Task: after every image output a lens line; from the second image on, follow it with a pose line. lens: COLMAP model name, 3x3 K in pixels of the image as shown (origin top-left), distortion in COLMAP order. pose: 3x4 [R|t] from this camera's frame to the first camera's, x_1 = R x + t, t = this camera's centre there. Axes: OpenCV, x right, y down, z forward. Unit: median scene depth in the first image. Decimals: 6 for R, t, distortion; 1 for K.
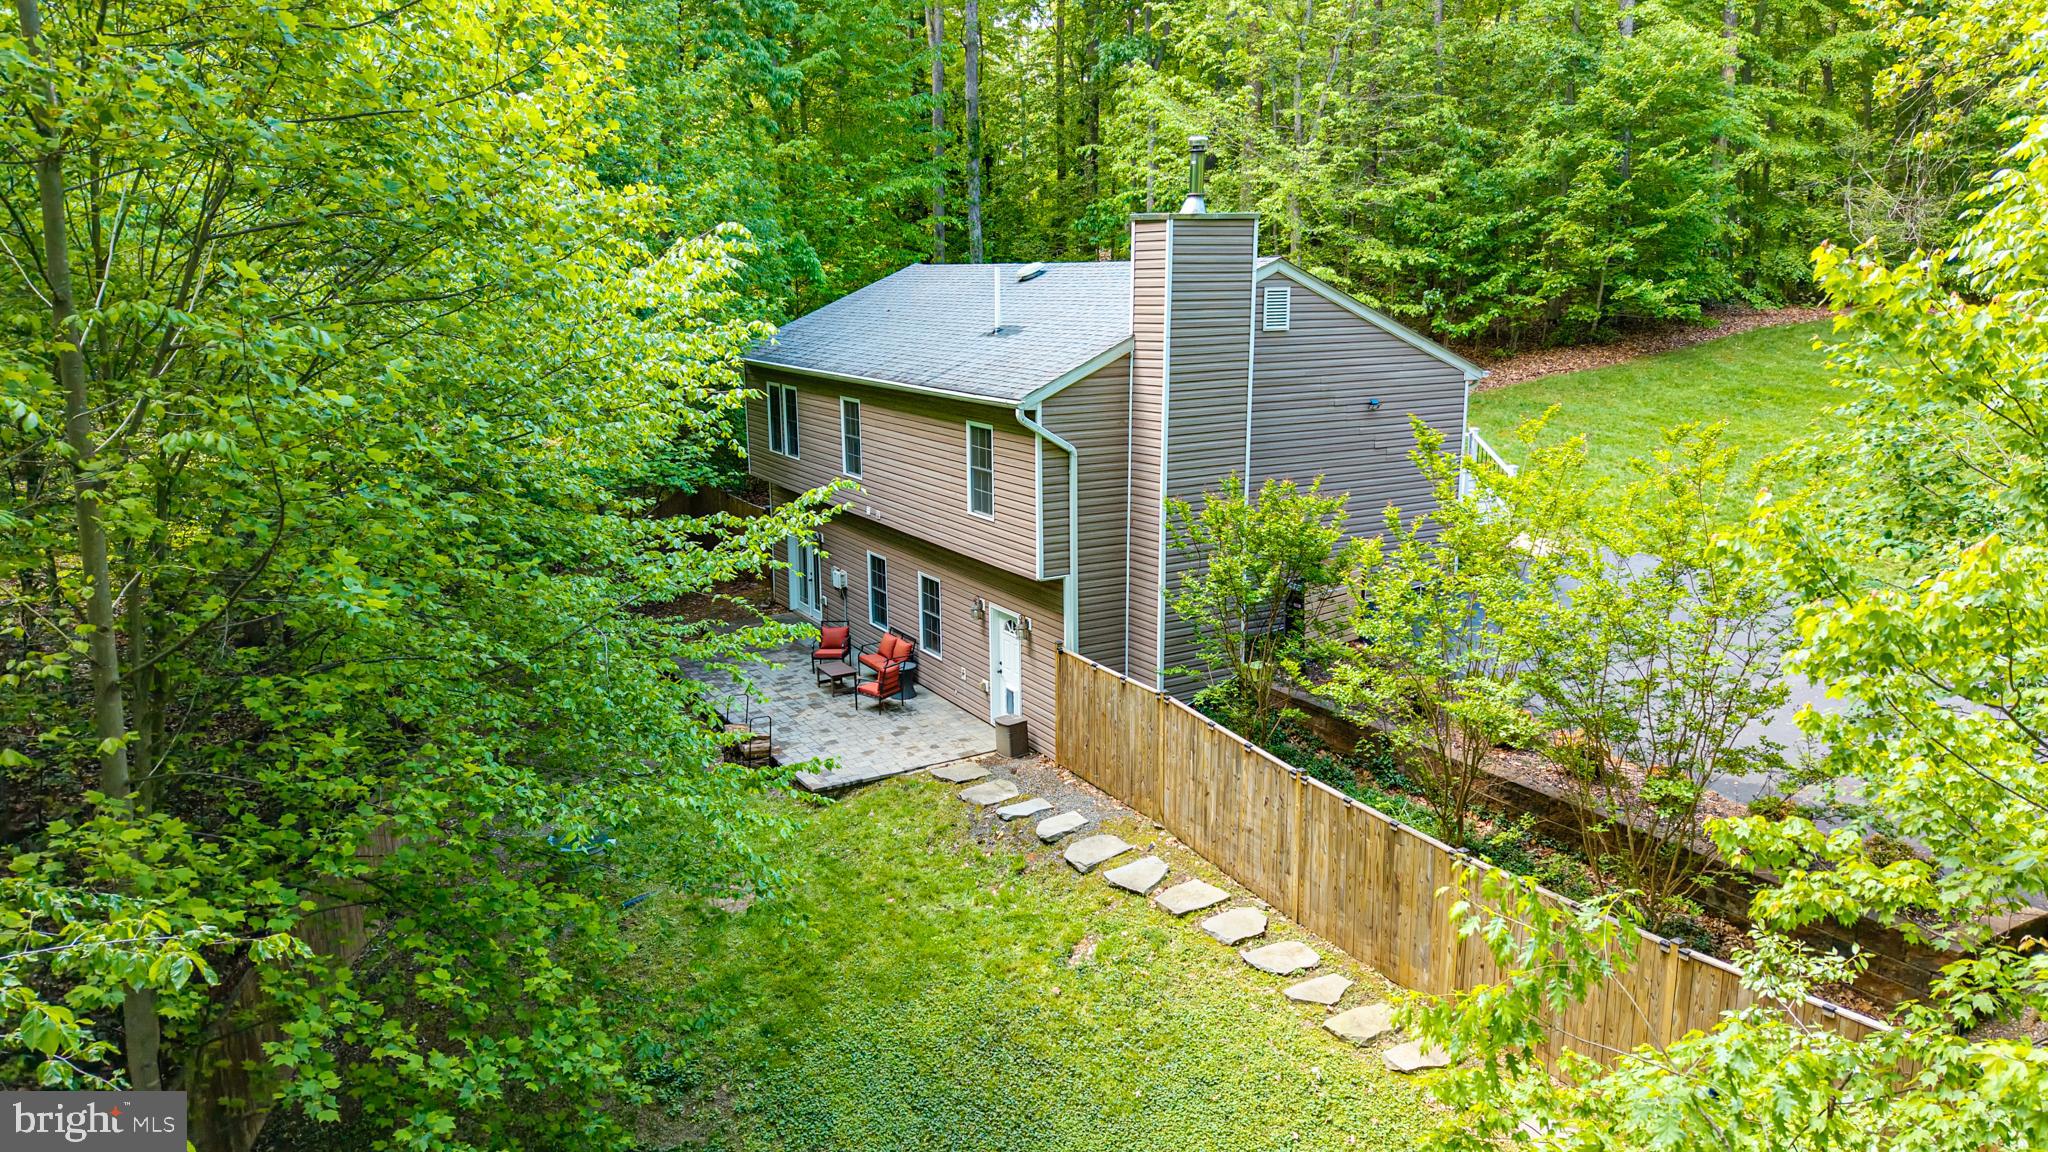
lens RADIAL K [[1415.5, 0, 1044.7], [0, 1415.5, 602.3], [0, 0, 1]] dist [0.045706, -0.000926]
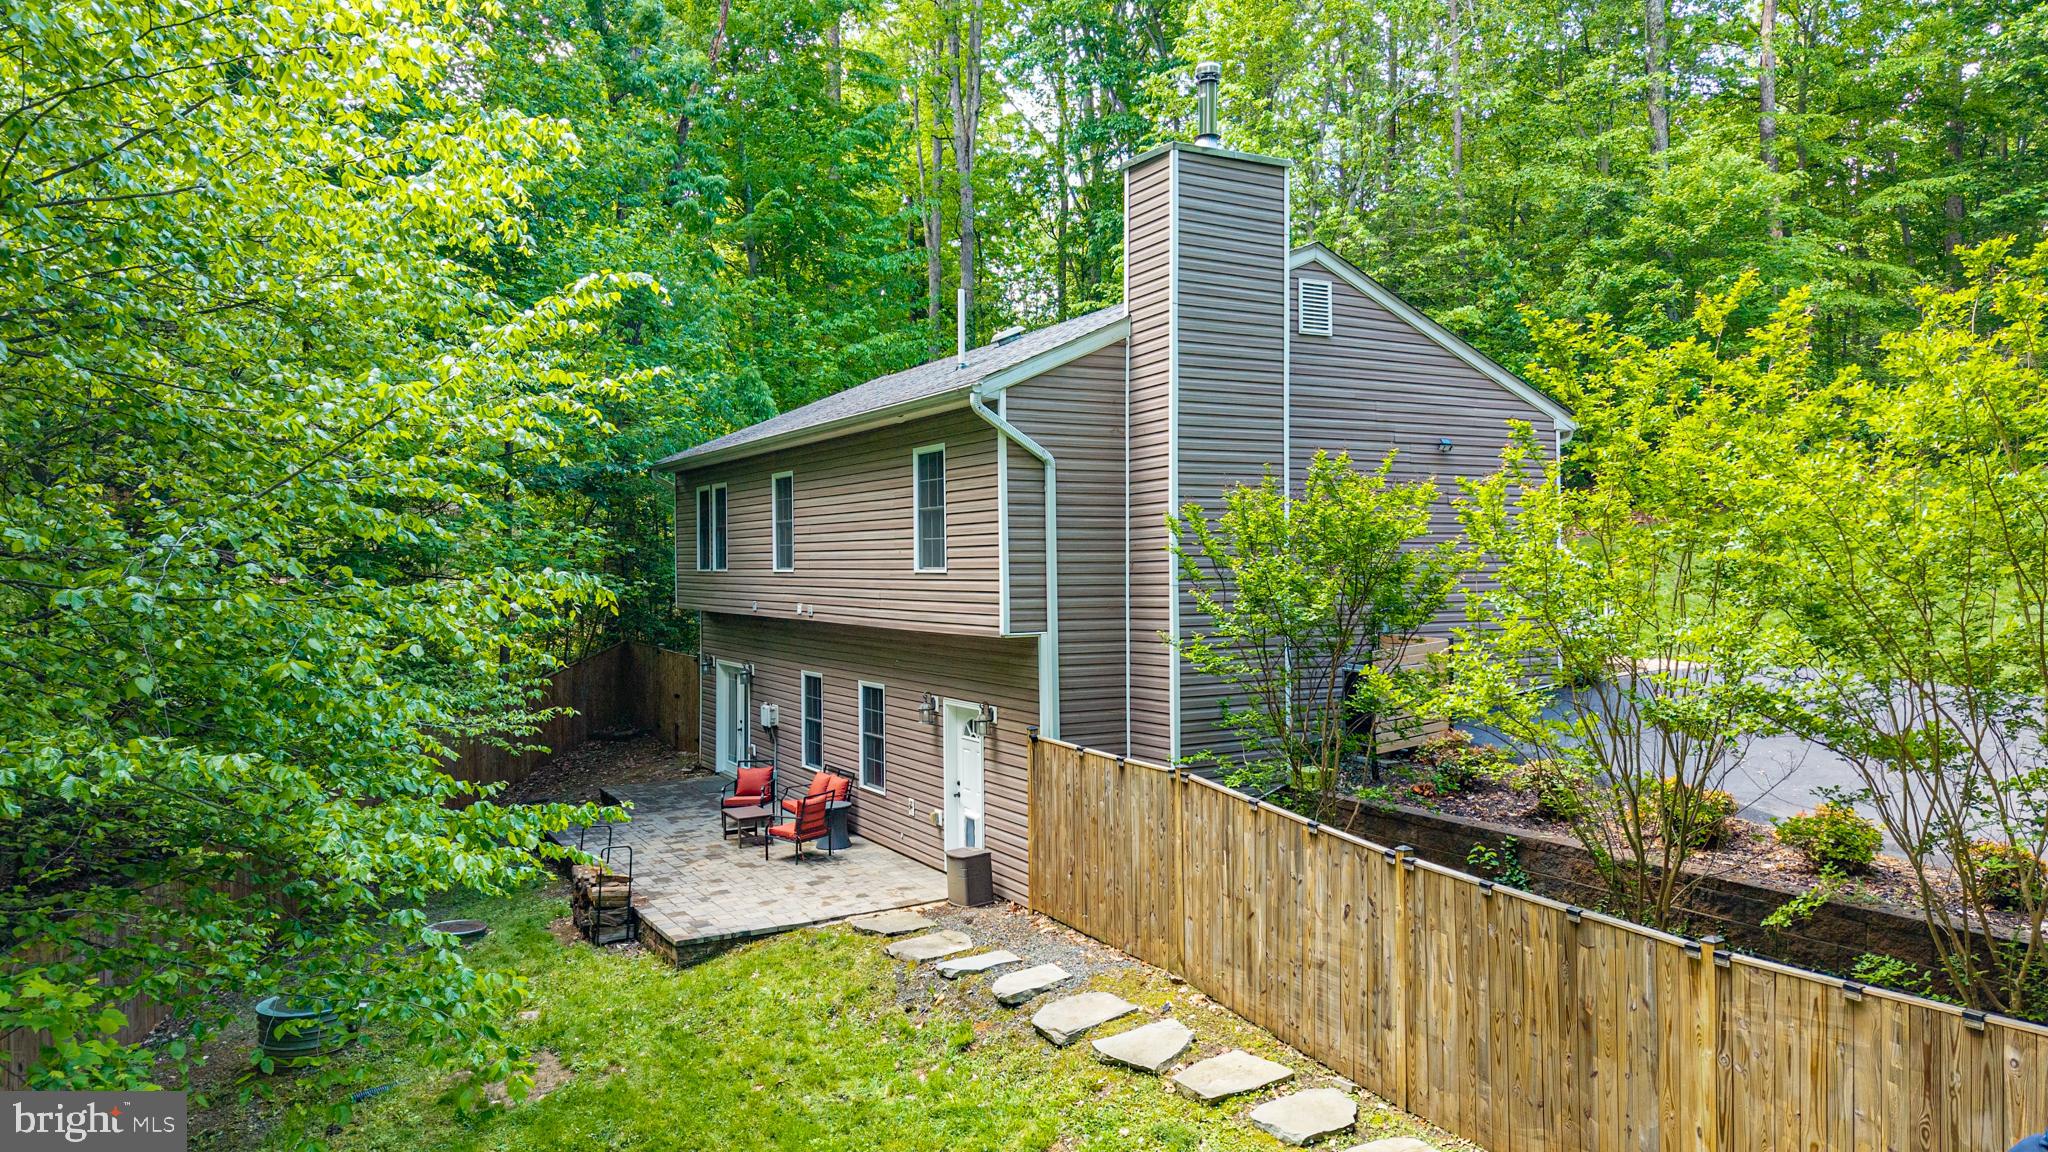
lens RADIAL K [[1435.4, 0, 1036.2], [0, 1435.4, 562.6], [0, 0, 1]] dist [0.006365, 0.001175]
pose [[0.999863, -0.004890, -0.015824, 0.024823], [0.001264, 0.975167, -0.221466, 0.110292], [0.016514, 0.221416, 0.975040, 0.288128]]
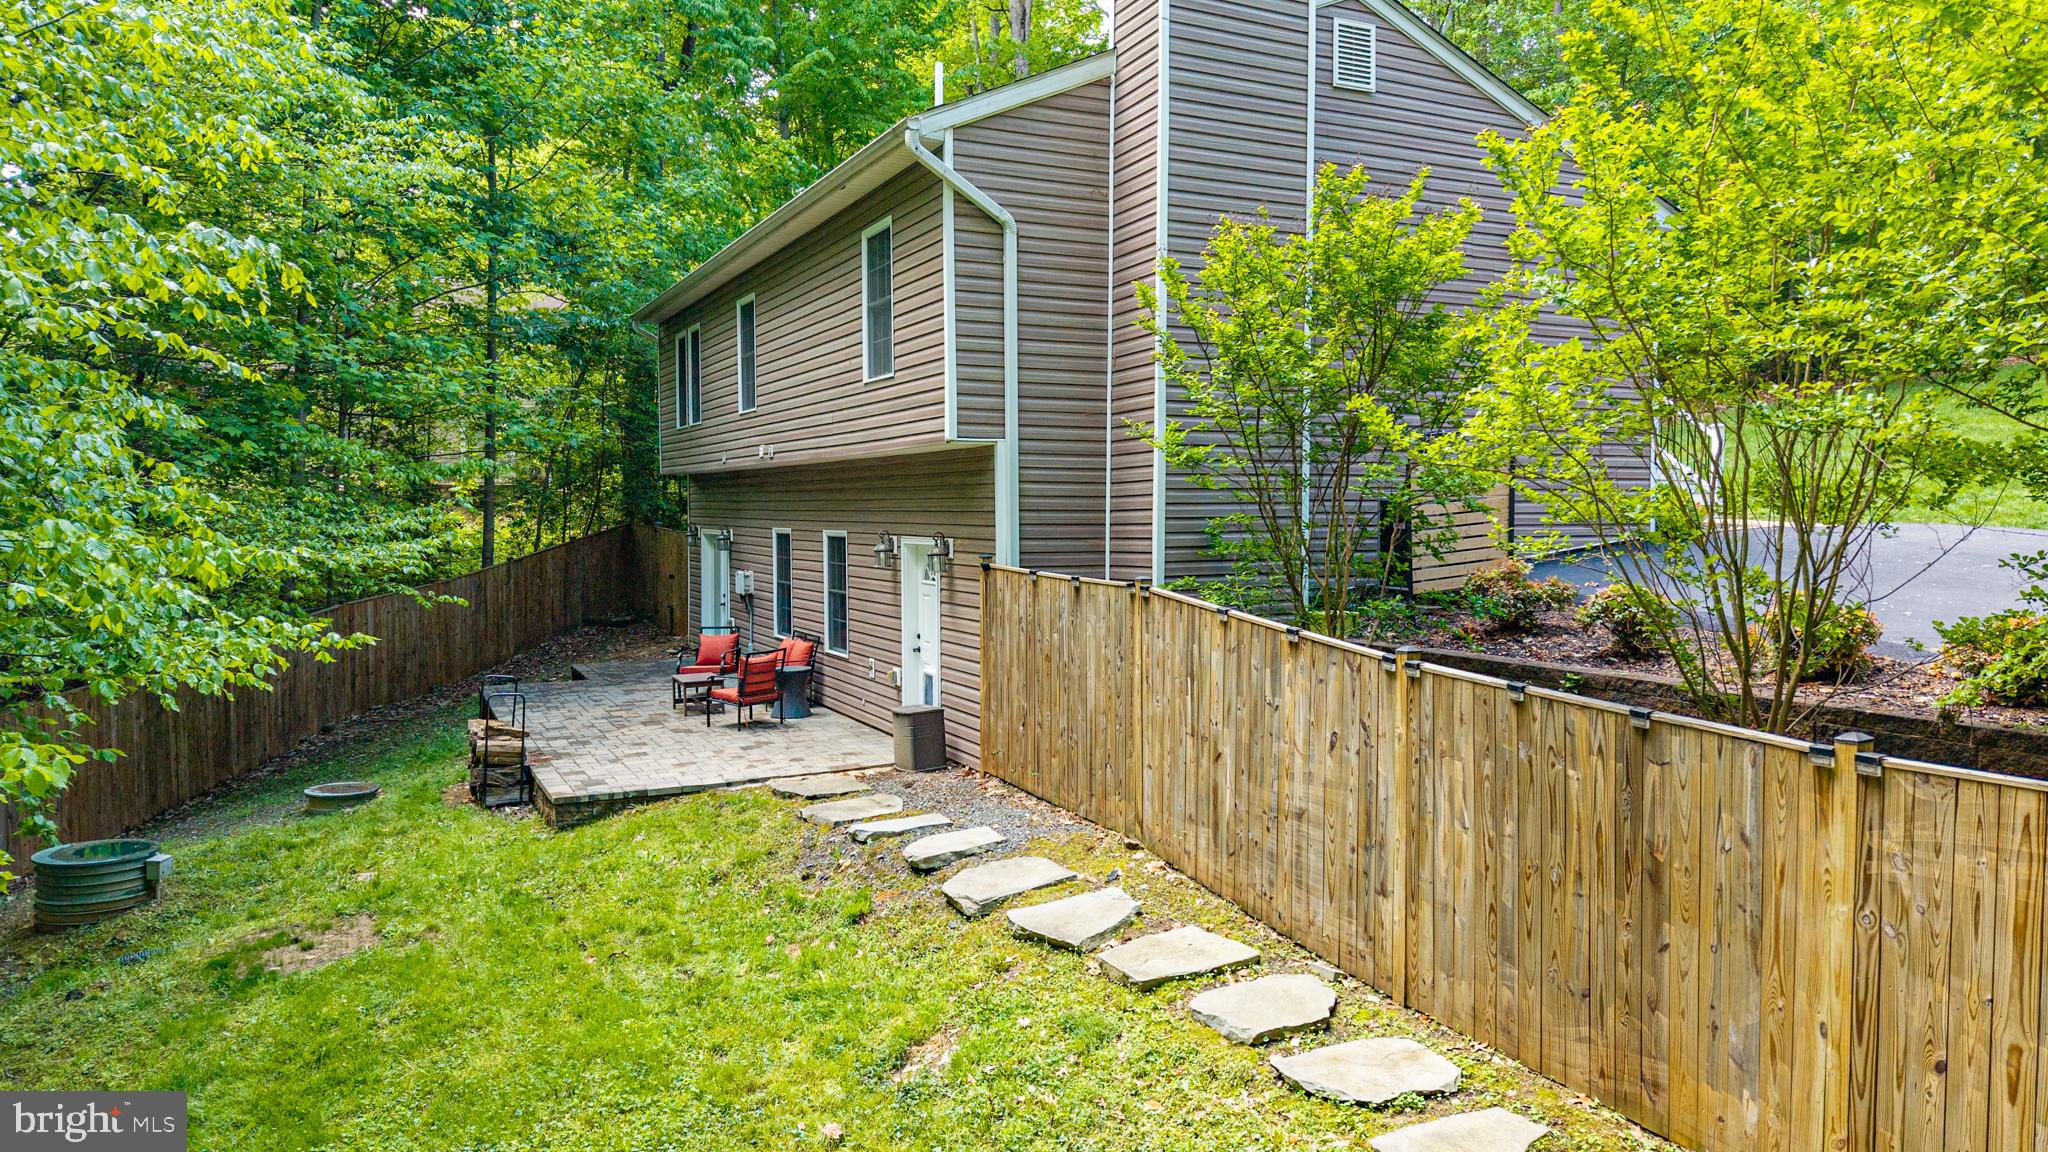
lens RADIAL K [[1440.9, 0, 1026.1], [0, 1440.9, 580.0], [0, 0, 1]] dist [0.012406, -0.004290]
pose [[0.996380, 0.005523, -0.084834, 0.080506], [-0.019887, 0.985343, -0.169424, 0.144064], [0.082655, 0.170498, 0.981885, 0.434698]]
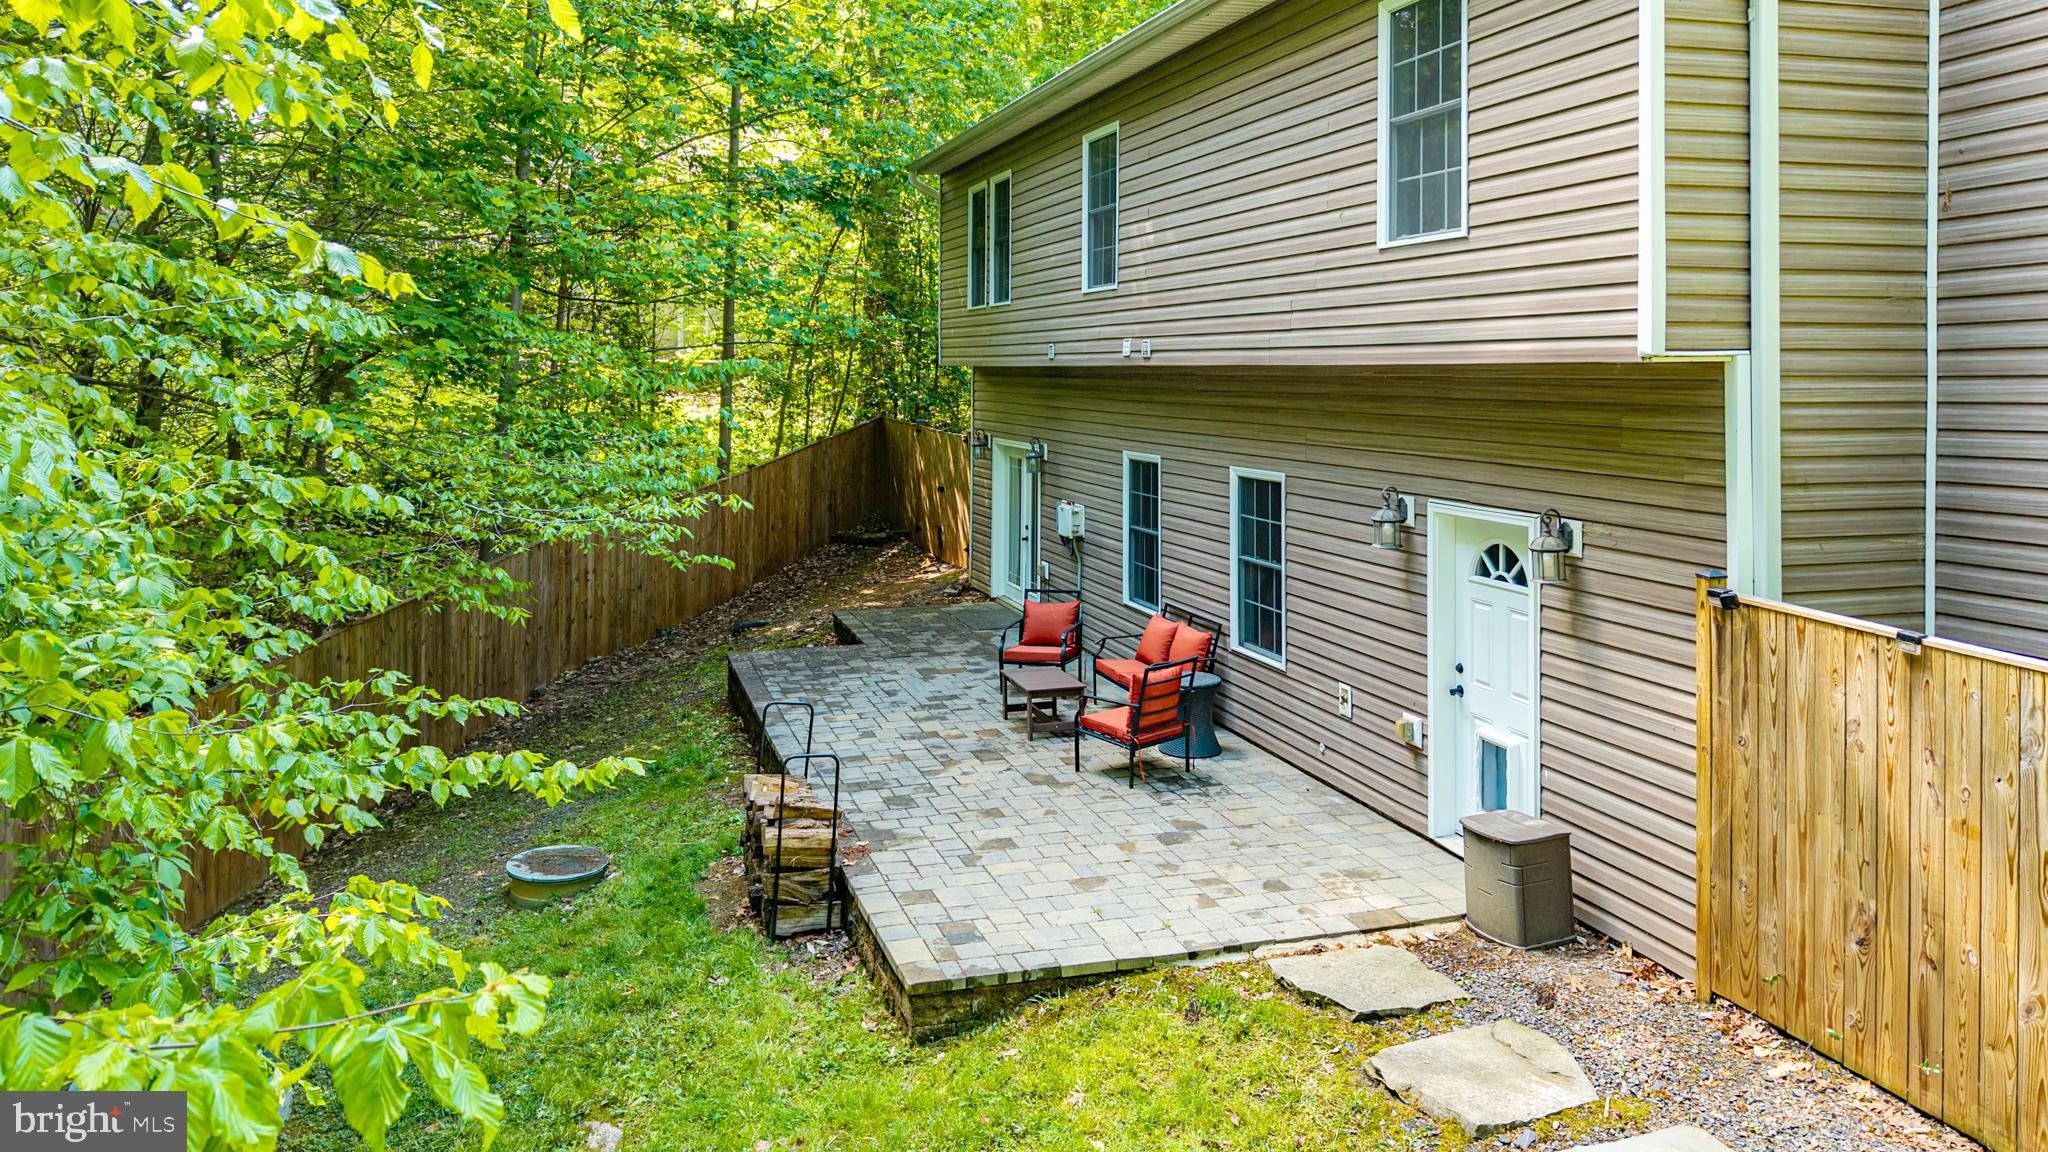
lens RADIAL K [[1471.4, 0, 917.0], [0, 1471.4, 419.4], [0, 0, 1]] dist [0.037477, -0.039340]
pose [[0.959281, 0.011915, -0.282203, -0.067704], [-0.064214, 0.982148, -0.176813, 0.065090], [0.275058, 0.187735, 0.942920, 0.669880]]
